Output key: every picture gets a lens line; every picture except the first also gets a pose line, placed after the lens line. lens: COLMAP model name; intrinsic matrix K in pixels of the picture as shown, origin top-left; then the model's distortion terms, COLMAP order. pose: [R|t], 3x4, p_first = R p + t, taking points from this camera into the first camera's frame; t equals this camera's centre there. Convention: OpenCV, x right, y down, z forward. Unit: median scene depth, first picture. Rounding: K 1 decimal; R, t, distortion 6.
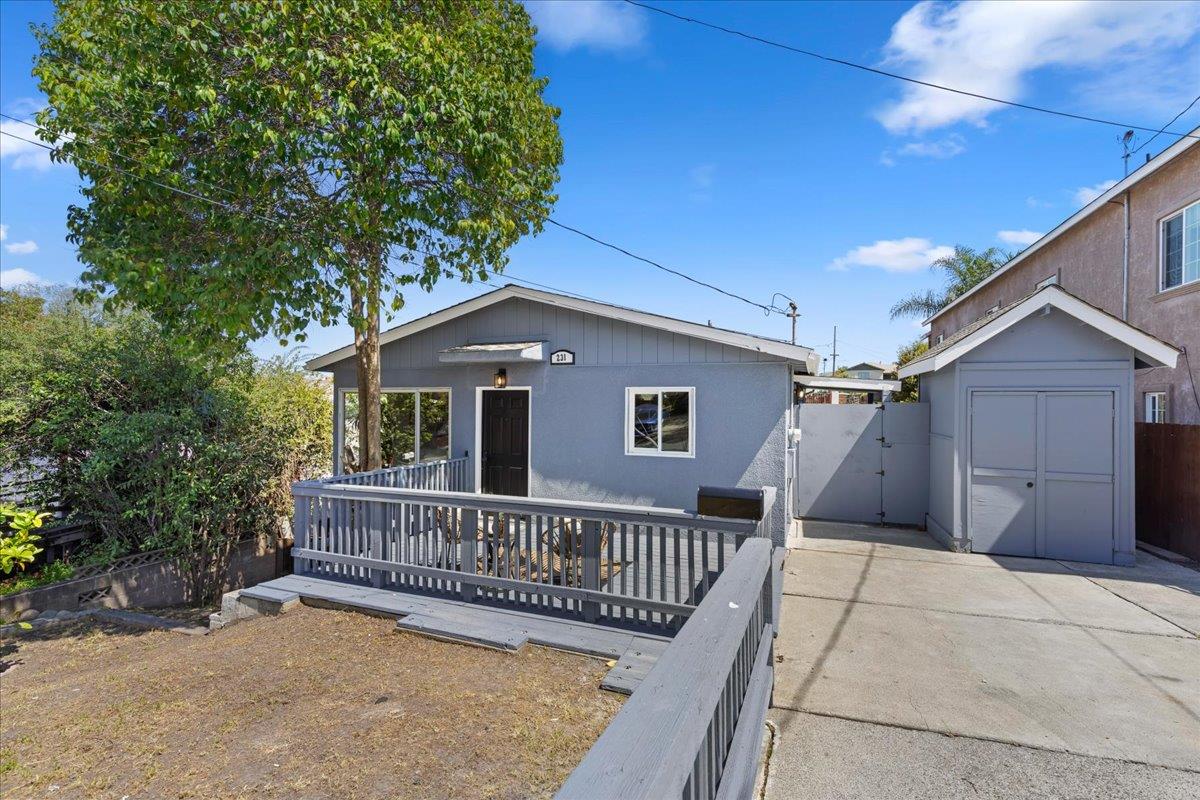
lens RADIAL K [[542.4, 0, 605.5], [0, 542.4, 405.1], [0, 0, 1]] dist [0.009616, 0.000172]
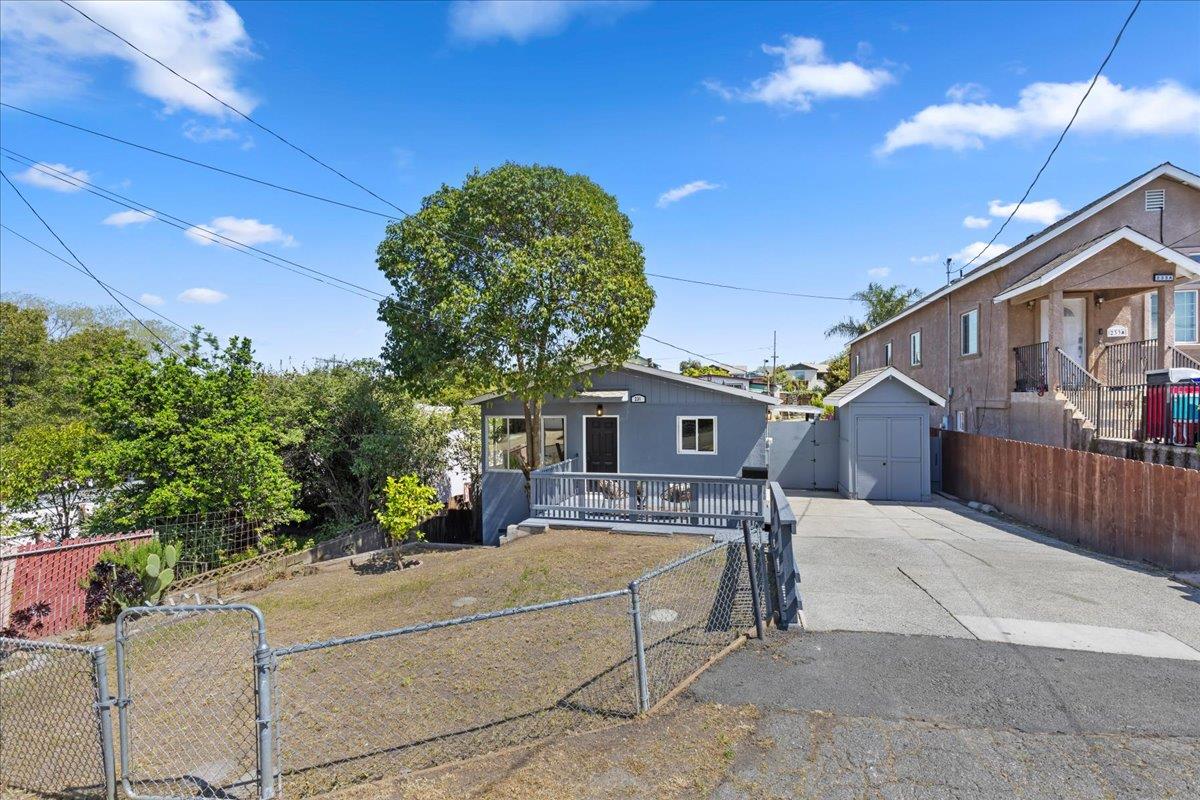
lens RADIAL K [[542.4, 0, 604.4], [0, 542.4, 406.5], [0, 0, 1]] dist [0.009616, 0.000172]
pose [[0.995082, -0.016211, 0.097721, -0.384149], [0.015048, 0.999807, 0.012632, -0.093059], [-0.097907, -0.011099, 0.995134, -0.778088]]
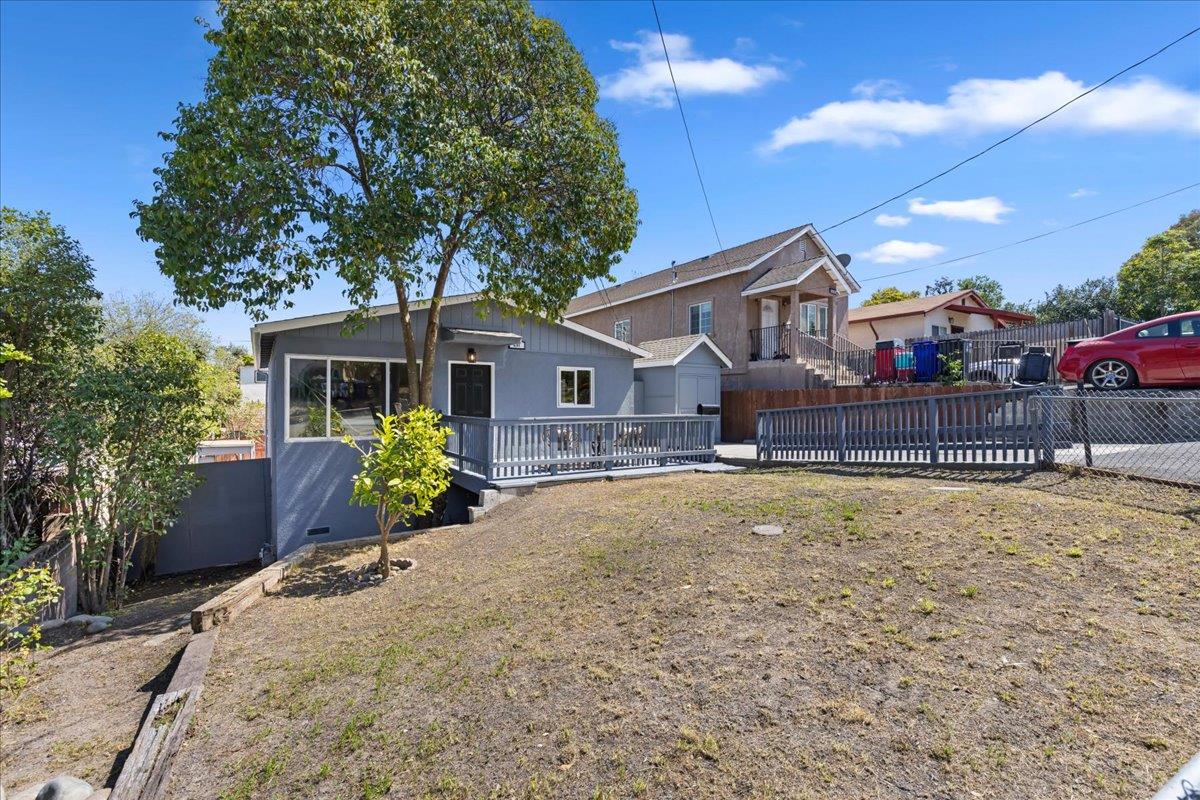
lens RADIAL K [[542.4, 0, 606.1], [0, 542.4, 399.7], [0, 0, 1]] dist [0.009616, 0.000172]
pose [[0.596547, 0.000025, 0.802578, -1.216663], [0.002816, 0.999994, -0.002124, 0.073727], [-0.802573, 0.003527, 0.596543, -0.098280]]
